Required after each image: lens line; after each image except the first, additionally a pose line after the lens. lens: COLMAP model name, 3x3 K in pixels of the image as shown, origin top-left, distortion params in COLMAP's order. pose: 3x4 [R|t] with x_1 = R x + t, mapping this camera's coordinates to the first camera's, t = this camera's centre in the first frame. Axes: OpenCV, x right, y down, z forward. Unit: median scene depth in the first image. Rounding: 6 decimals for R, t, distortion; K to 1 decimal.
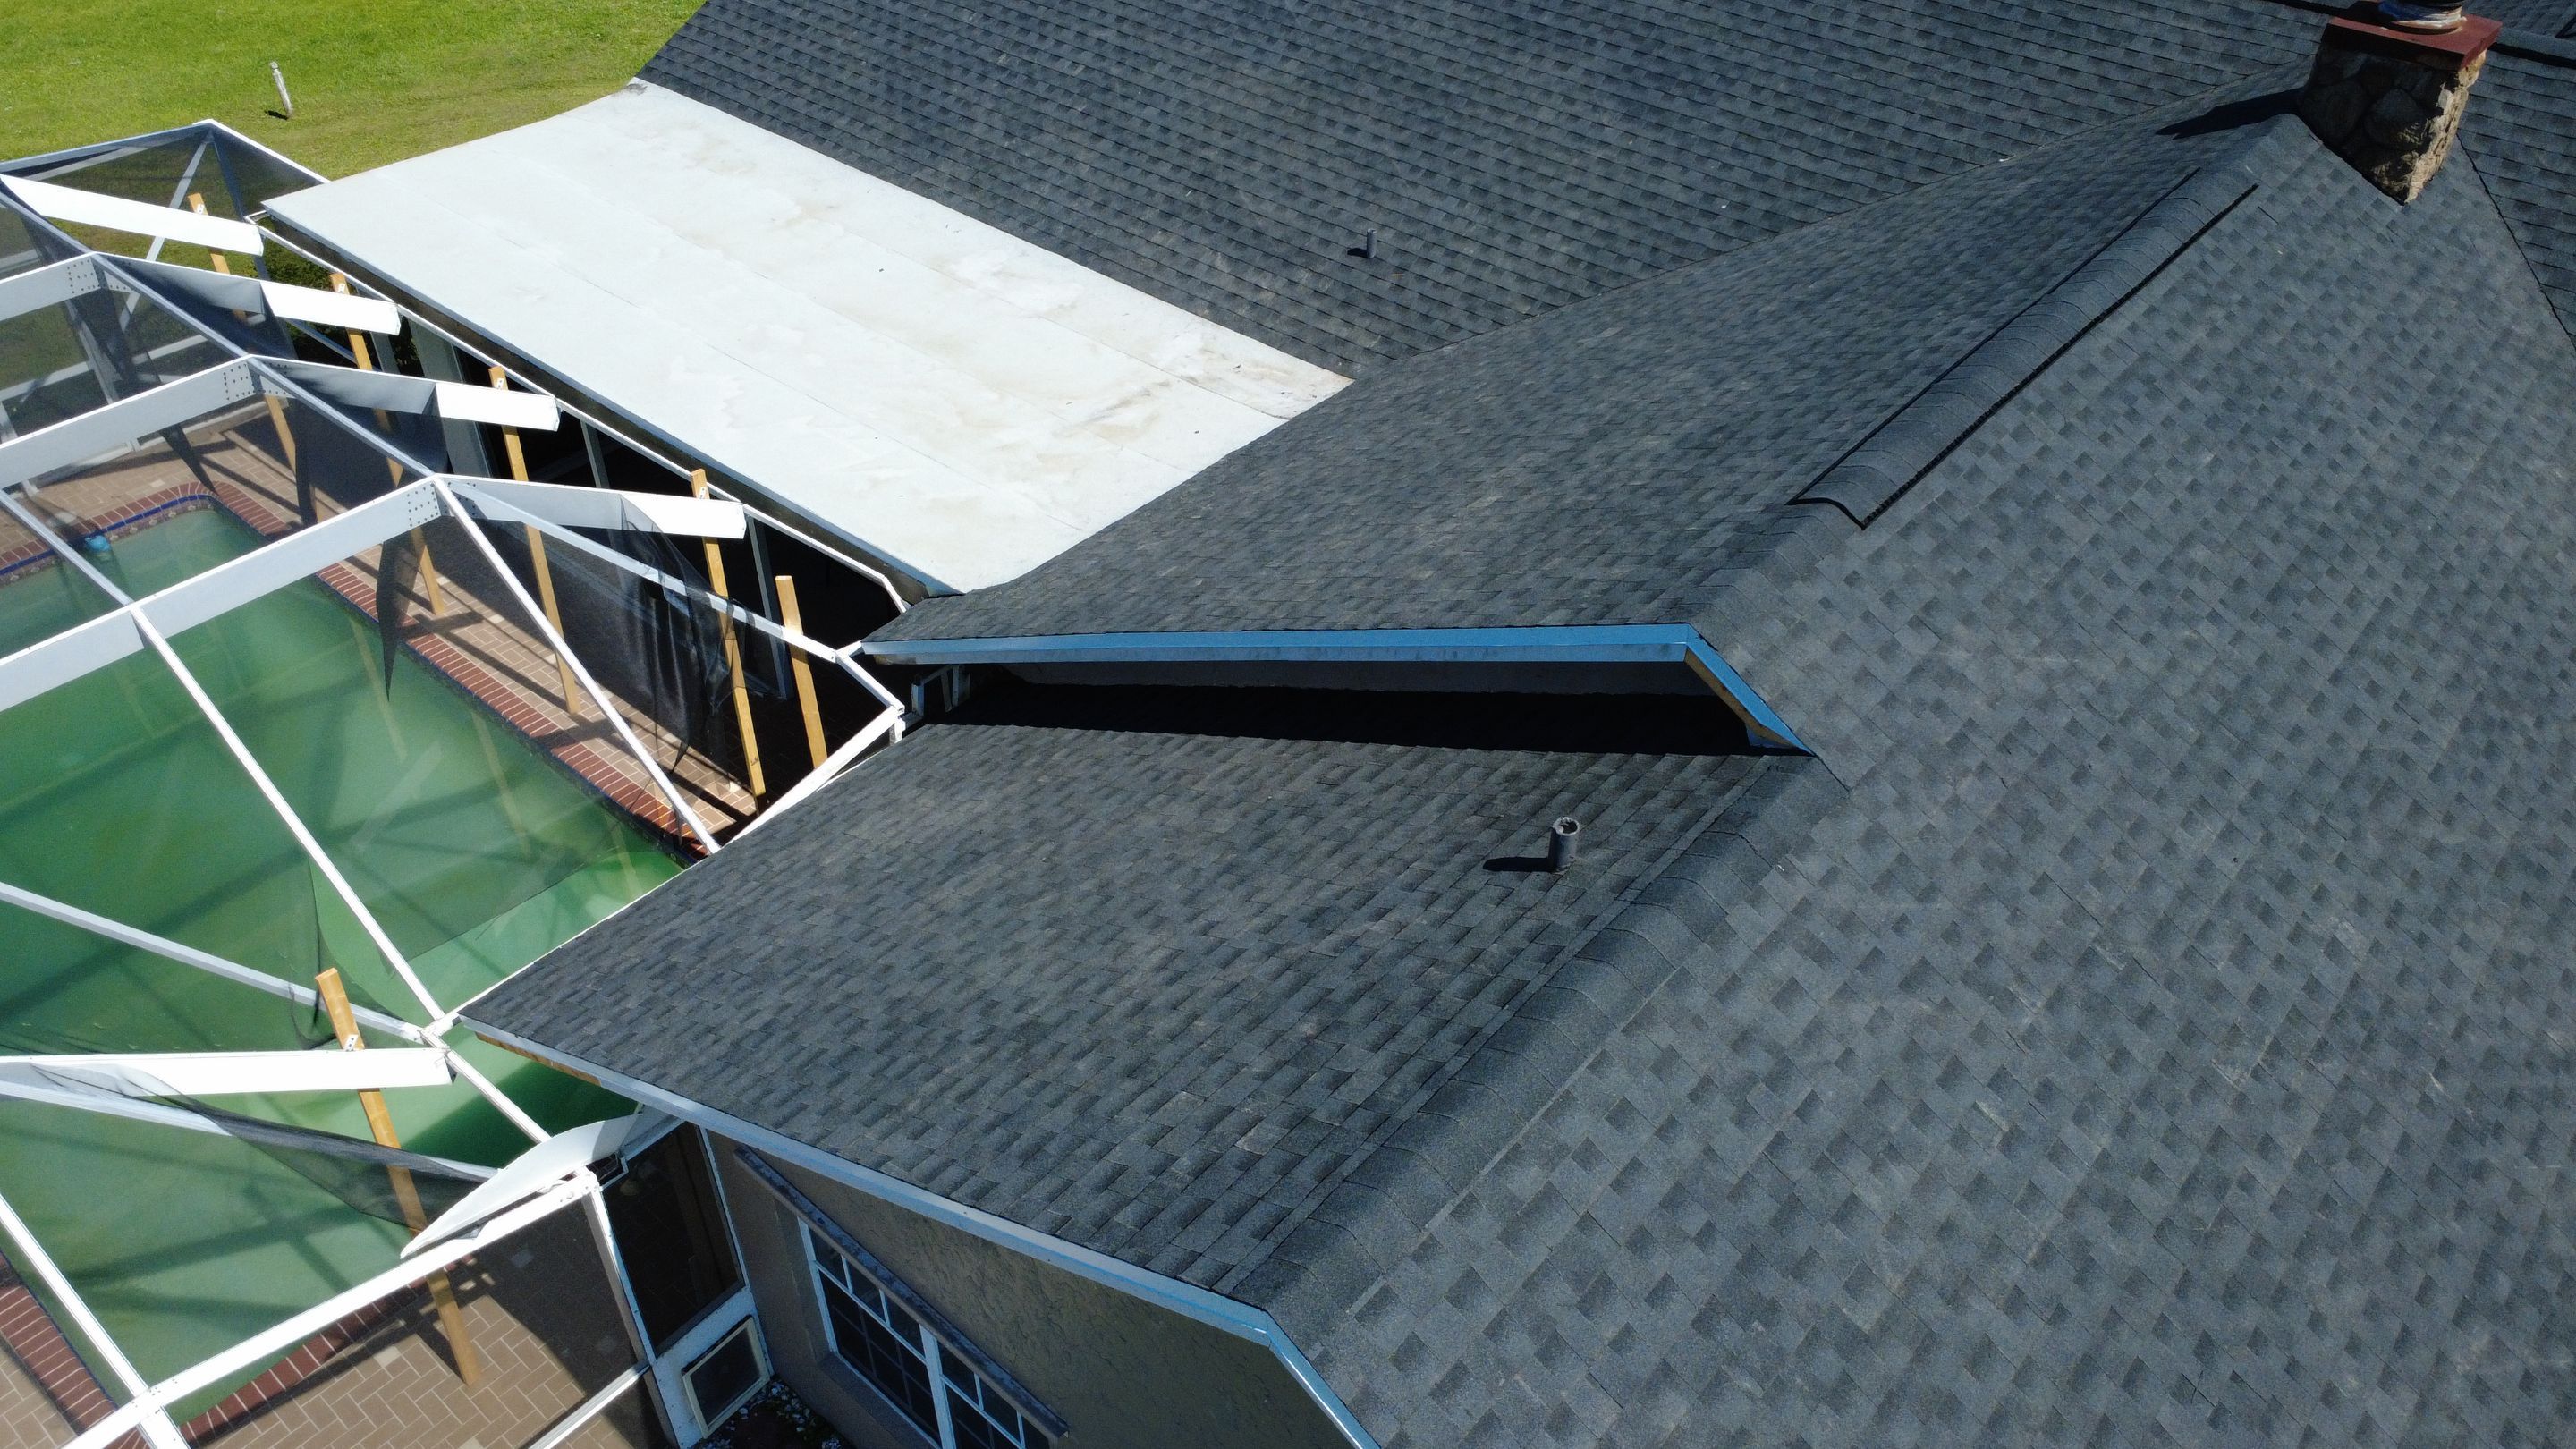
lens RADIAL K [[1870.7, 0, 1287.0], [0, 1870.7, 710.4], [0, 0, 1]] dist [0.003865, -0.001924]
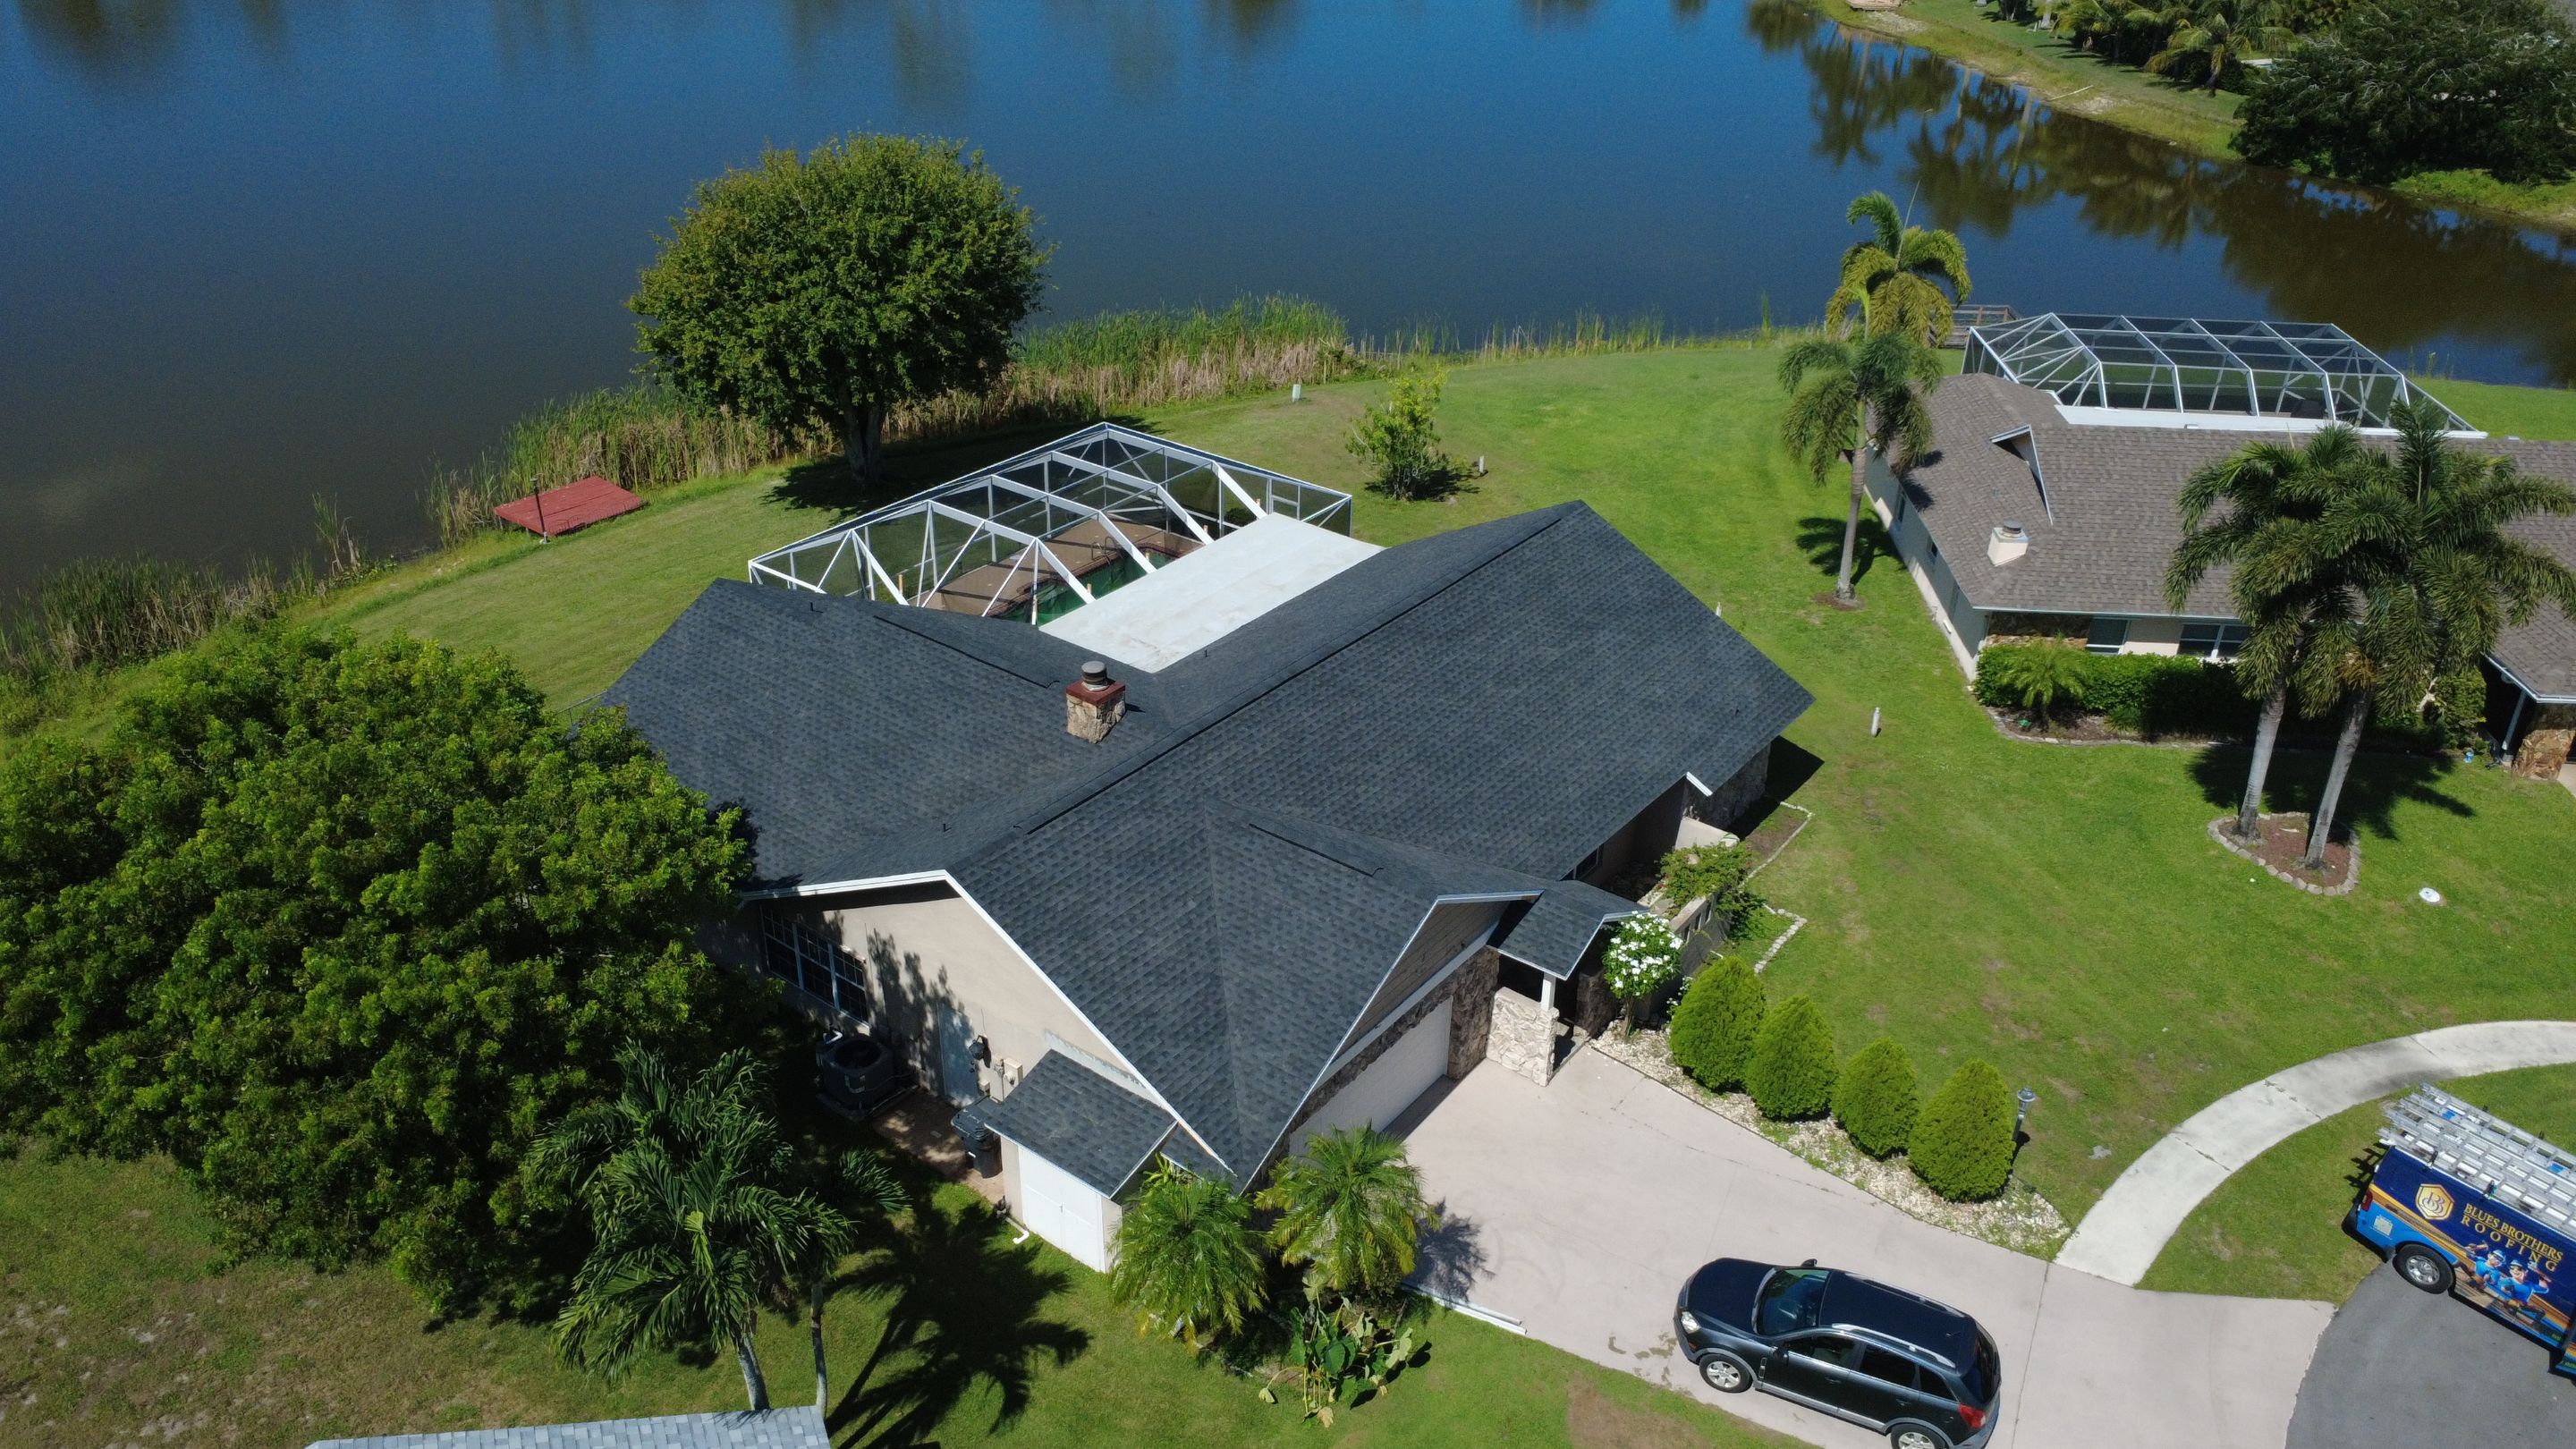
lens RADIAL K [[1870.7, 0, 1267.0], [0, 1870.7, 727.8], [0, 0, 1]] dist [0.003865, -0.001924]
pose [[0.043219, 0.476673, -0.878018, 2.678043], [-0.634209, 0.692147, 0.344546, -1.241317], [0.771953, 0.541956, 0.332224, 0.171110]]
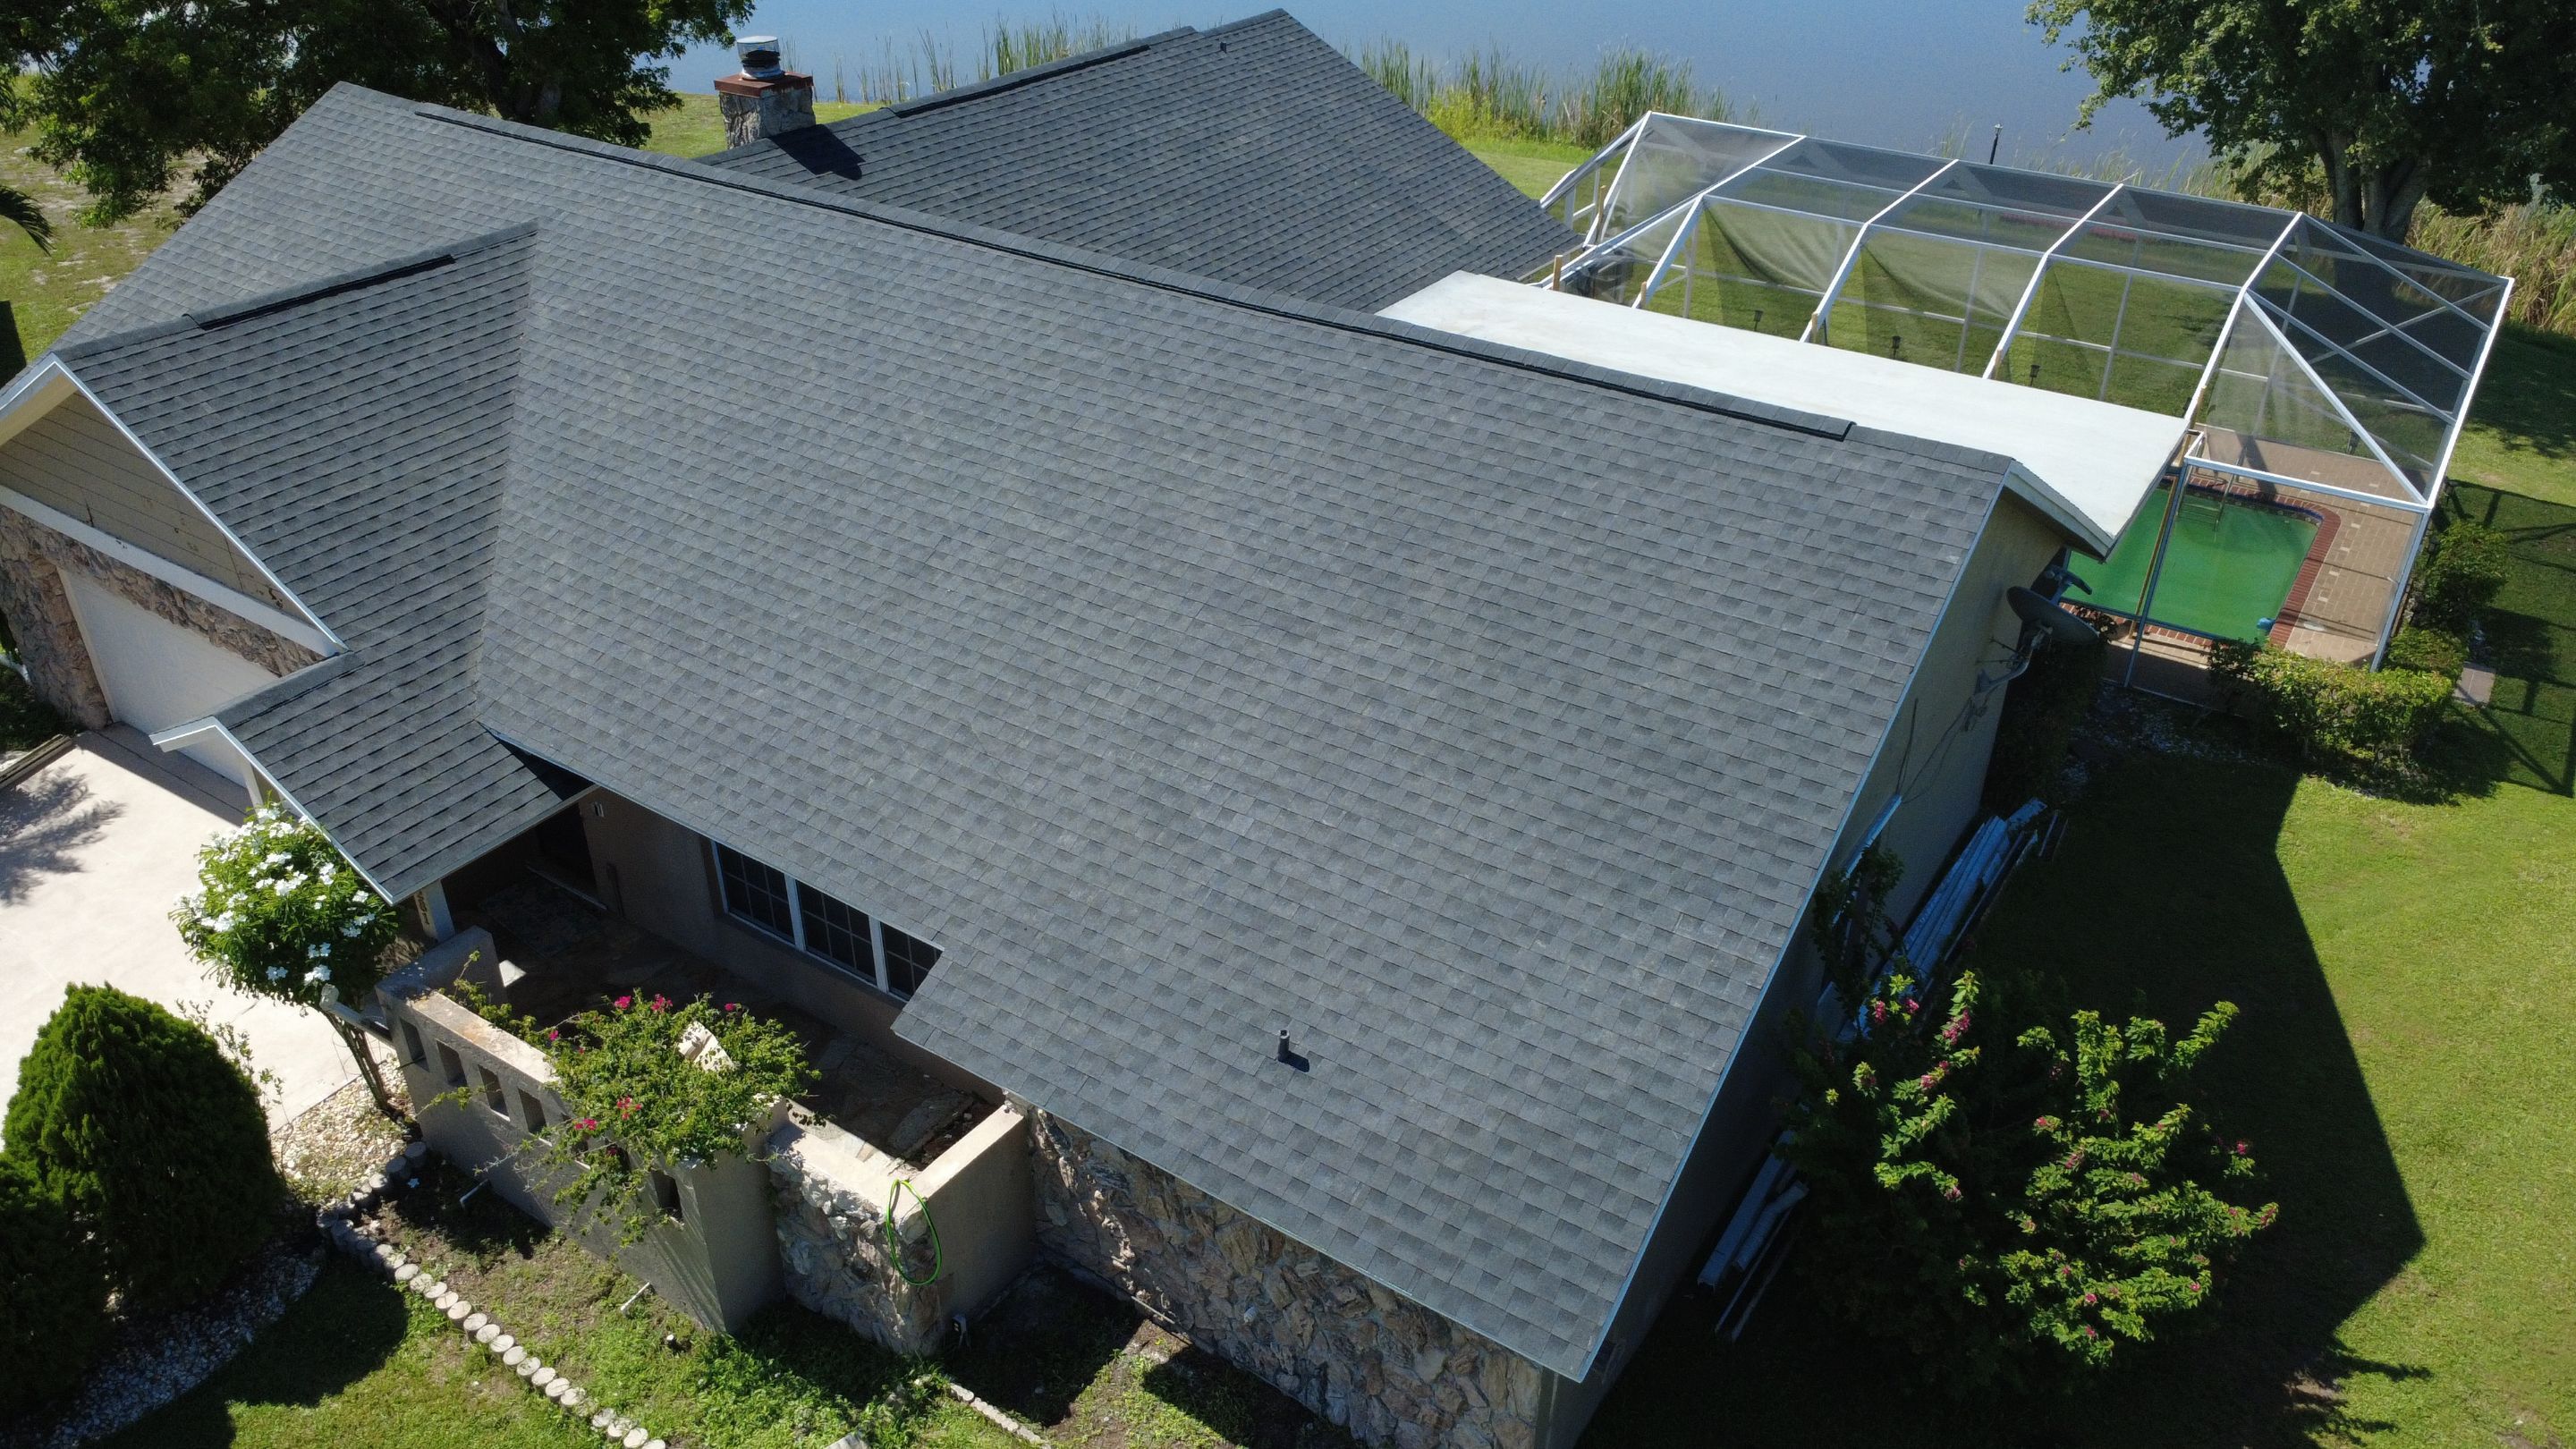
lens RADIAL K [[1870.7, 0, 1290.8], [0, 1870.7, 729.0], [0, 0, 1]] dist [0.003865, -0.001924]
pose [[-0.993795, 0.038667, -0.104294, 0.248388], [-0.084933, 0.341661, 0.935977, -1.557247], [0.071824, 0.939027, -0.336257, 1.812210]]
